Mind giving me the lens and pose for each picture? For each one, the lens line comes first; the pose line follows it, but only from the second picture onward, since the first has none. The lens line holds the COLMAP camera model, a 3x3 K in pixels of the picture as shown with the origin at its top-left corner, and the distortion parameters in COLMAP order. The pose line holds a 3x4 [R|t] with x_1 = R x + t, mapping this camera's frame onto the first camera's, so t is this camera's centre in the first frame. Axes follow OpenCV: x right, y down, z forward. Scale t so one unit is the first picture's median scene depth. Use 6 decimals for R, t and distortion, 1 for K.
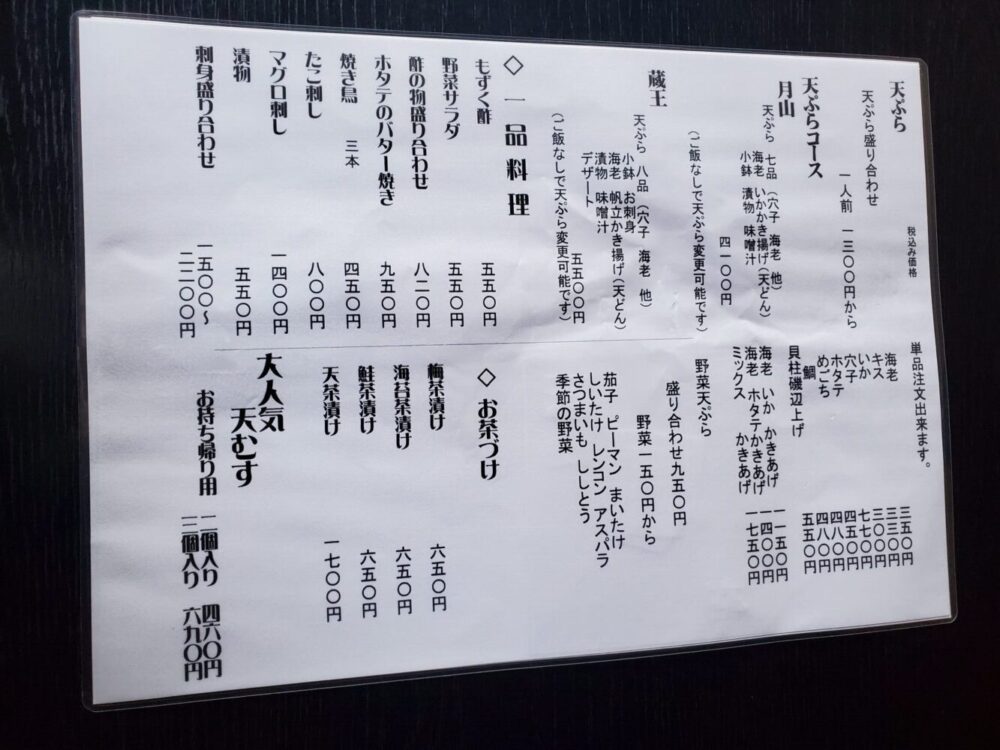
lens RADIAL K [[774.3, 0, 500.0], [0, 774.3, 375.0], [0, 0, 1]] dist [0.052410, 0.000857]
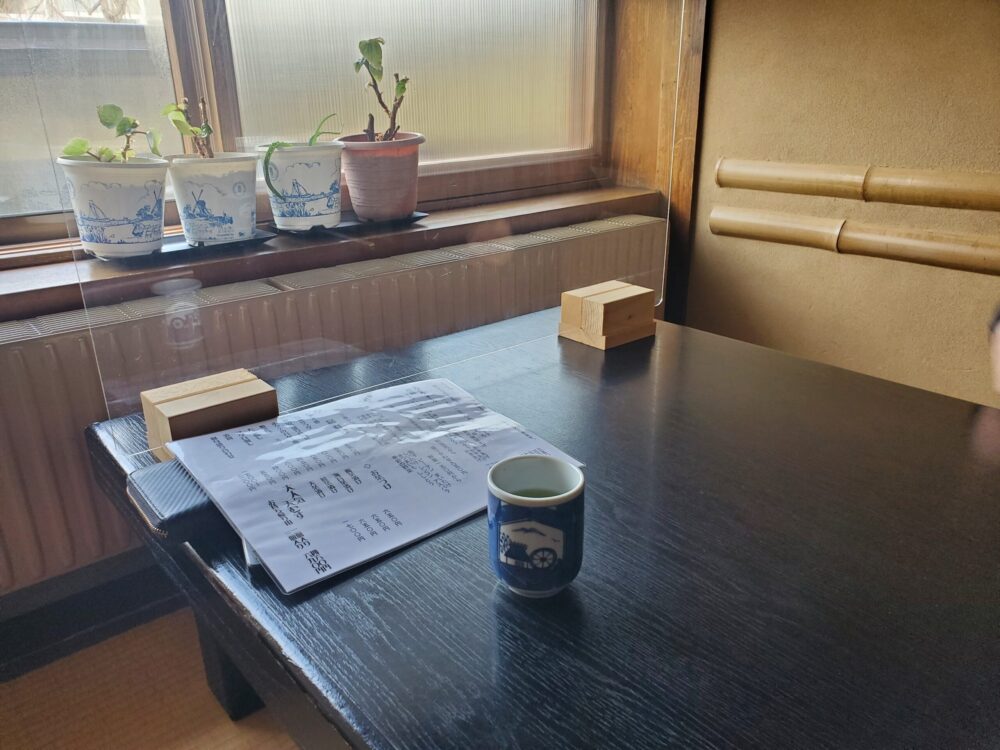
lens RADIAL K [[774.3, 0, 500.0], [0, 774.3, 375.0], [0, 0, 1]] dist [0.052410, 0.000857]
pose [[0.785074, -0.372359, 0.494983, -0.862819], [0.619334, 0.483749, -0.618394, 1.781309], [-0.009183, 0.792045, 0.610394, -0.830957]]
